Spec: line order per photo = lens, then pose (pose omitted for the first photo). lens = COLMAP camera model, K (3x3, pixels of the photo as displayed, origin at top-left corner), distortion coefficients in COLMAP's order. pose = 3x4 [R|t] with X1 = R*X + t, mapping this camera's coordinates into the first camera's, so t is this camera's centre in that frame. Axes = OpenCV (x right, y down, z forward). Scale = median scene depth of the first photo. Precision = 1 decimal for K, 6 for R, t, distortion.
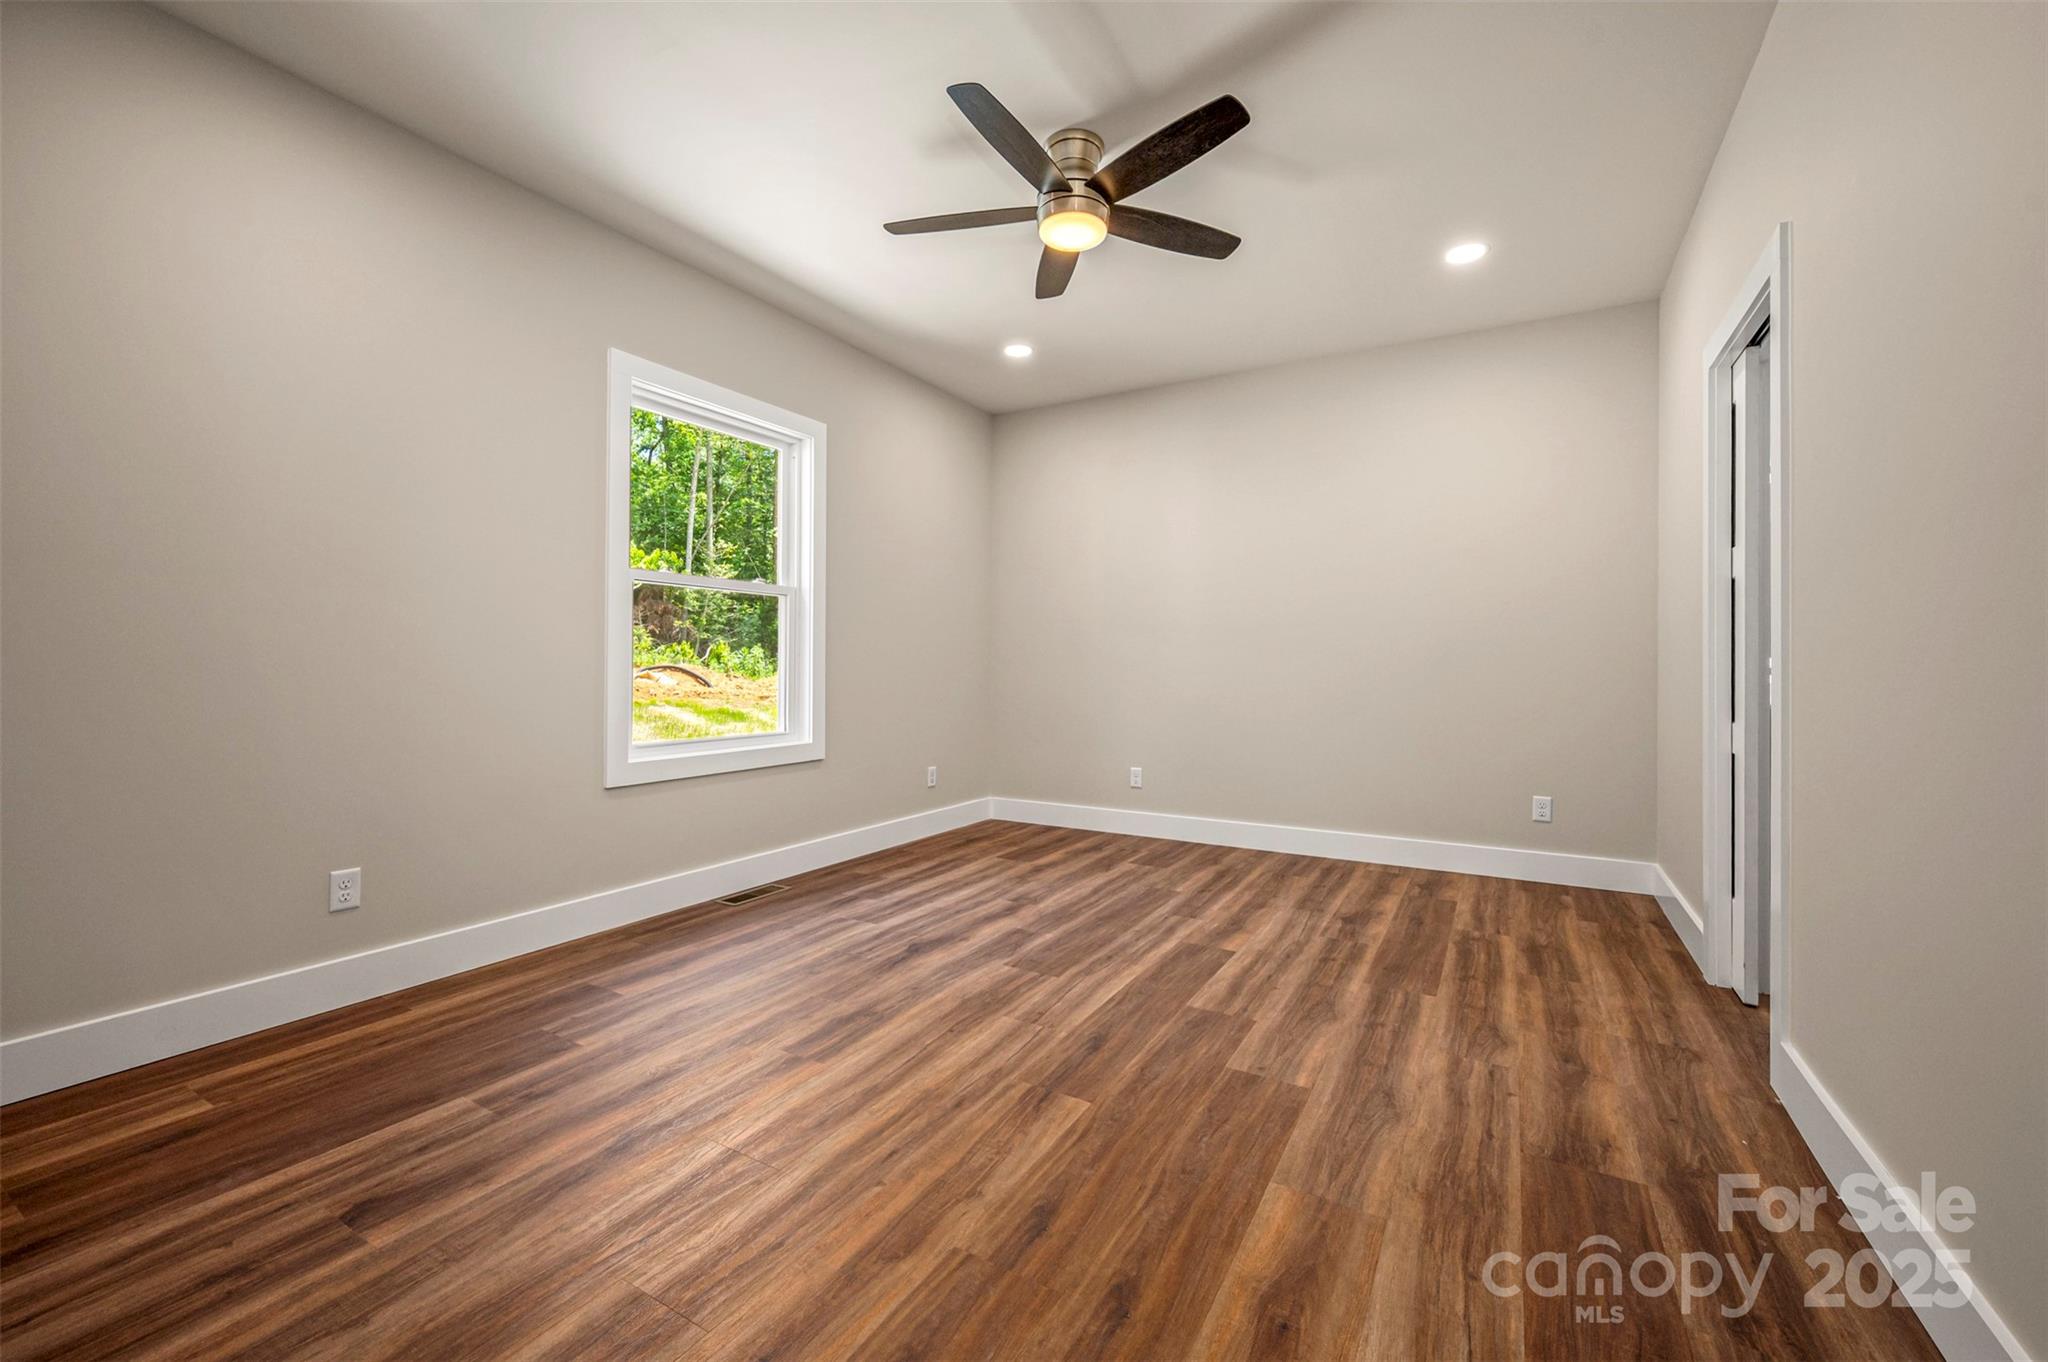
lens RADIAL K [[820.8, 0, 1019.7], [0, 820.8, 675.3], [0, 0, 1]] dist [0.000703, 0.000113]
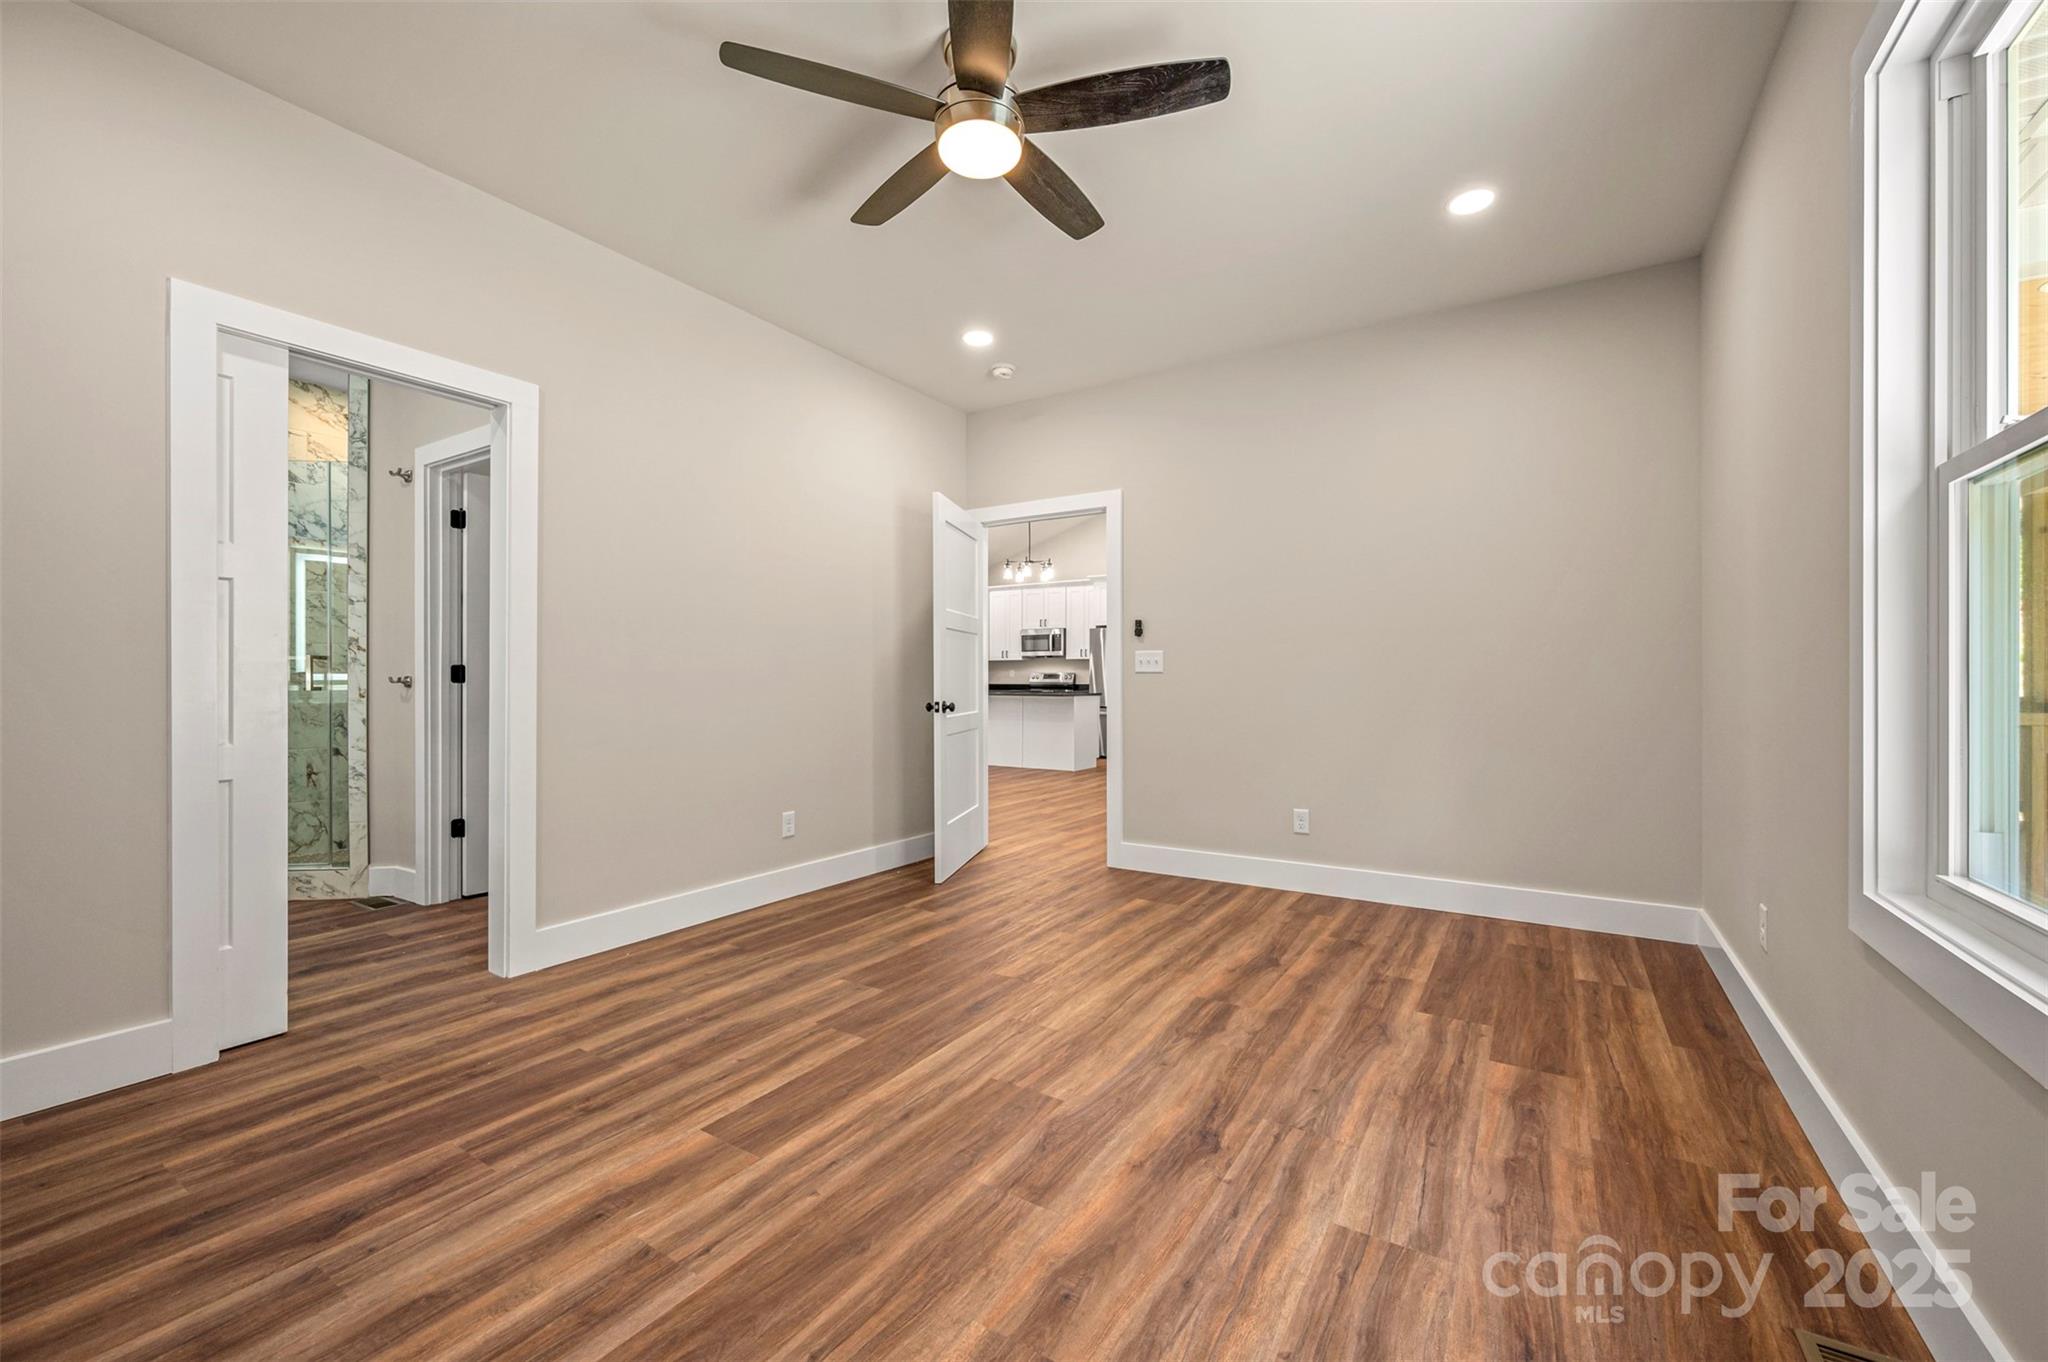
lens RADIAL K [[820.8, 0, 1019.7], [0, 820.8, 675.3], [0, 0, 1]] dist [0.000703, 0.000113]
pose [[-0.999302, -0.004758, 0.037065, -0.007470], [-0.004620, 0.999982, 0.003798, -0.022671], [-0.037082, 0.003624, -0.999306, 1.743328]]
